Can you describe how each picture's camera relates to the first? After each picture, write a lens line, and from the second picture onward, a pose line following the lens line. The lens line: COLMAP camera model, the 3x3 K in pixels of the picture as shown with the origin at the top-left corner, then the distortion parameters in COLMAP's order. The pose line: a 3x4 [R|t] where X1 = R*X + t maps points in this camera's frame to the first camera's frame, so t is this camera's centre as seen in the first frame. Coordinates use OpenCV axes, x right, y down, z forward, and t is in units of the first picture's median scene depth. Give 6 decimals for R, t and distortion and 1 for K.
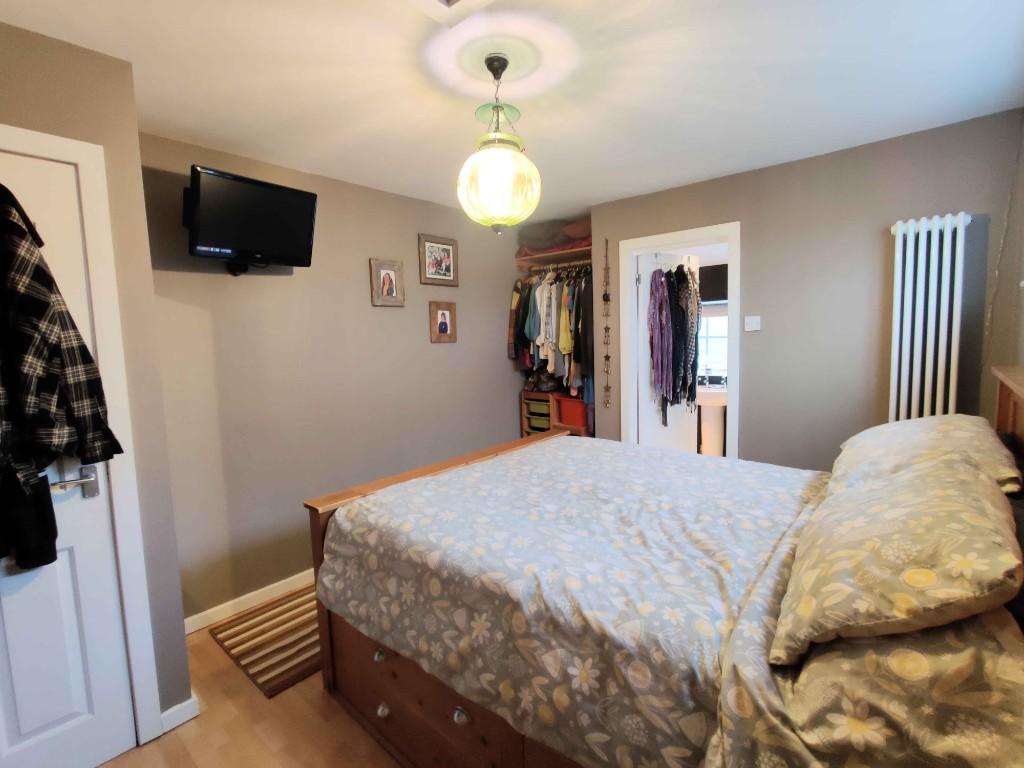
lens RADIAL K [[476.9, 0, 514.4], [0, 476.9, 384.3], [0, 0, 1]] dist [0.004369, -0.004025]
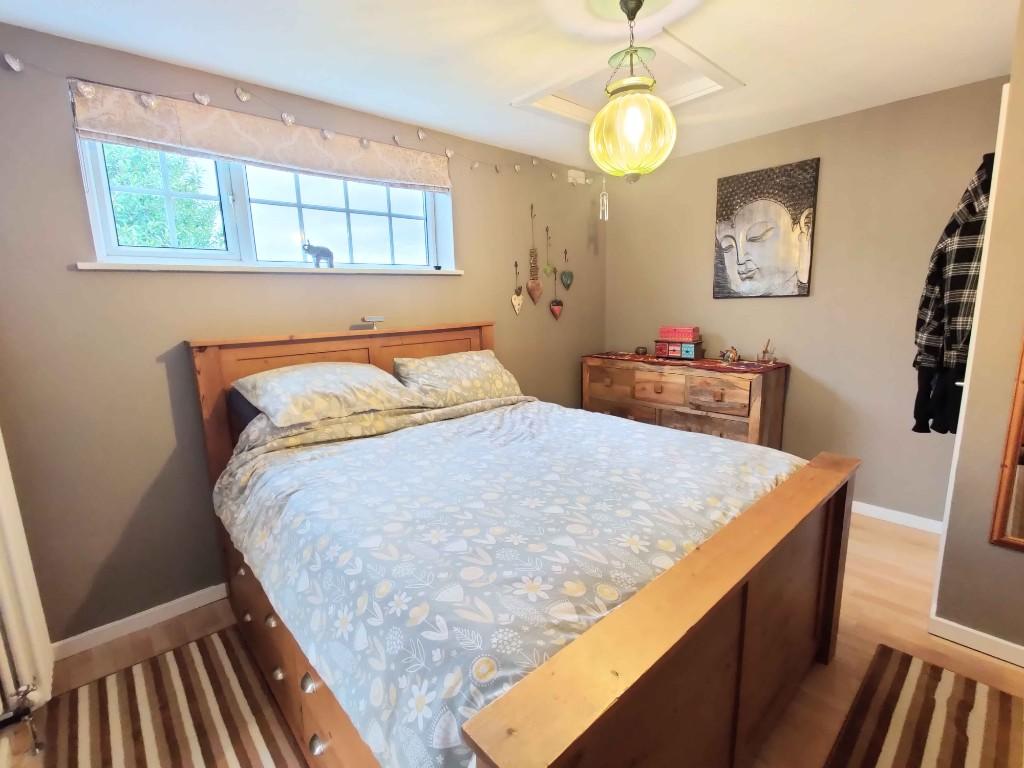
lens RADIAL K [[476.9, 0, 514.4], [0, 476.9, 384.3], [0, 0, 1]] dist [0.004369, -0.004025]
pose [[-0.991764, 0.039326, 0.121893, 0.122585], [0.071293, 0.960133, 0.270299, -0.230056], [-0.106404, 0.276763, -0.955029, 2.415328]]
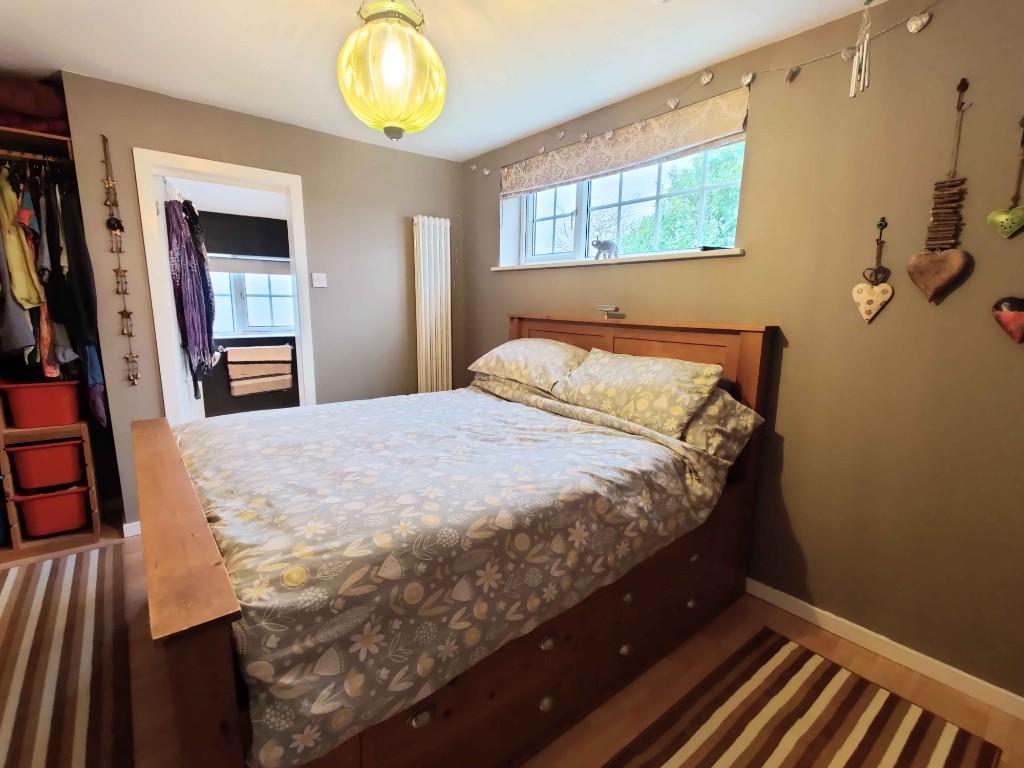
lens RADIAL K [[476.9, 0, 514.4], [0, 476.9, 384.3], [0, 0, 1]] dist [0.004369, -0.004025]
pose [[0.167455, -0.133559, 0.976791, -0.964469], [0.077384, 0.989505, 0.122031, 0.011114], [-0.982838, 0.055154, 0.176032, 0.787890]]
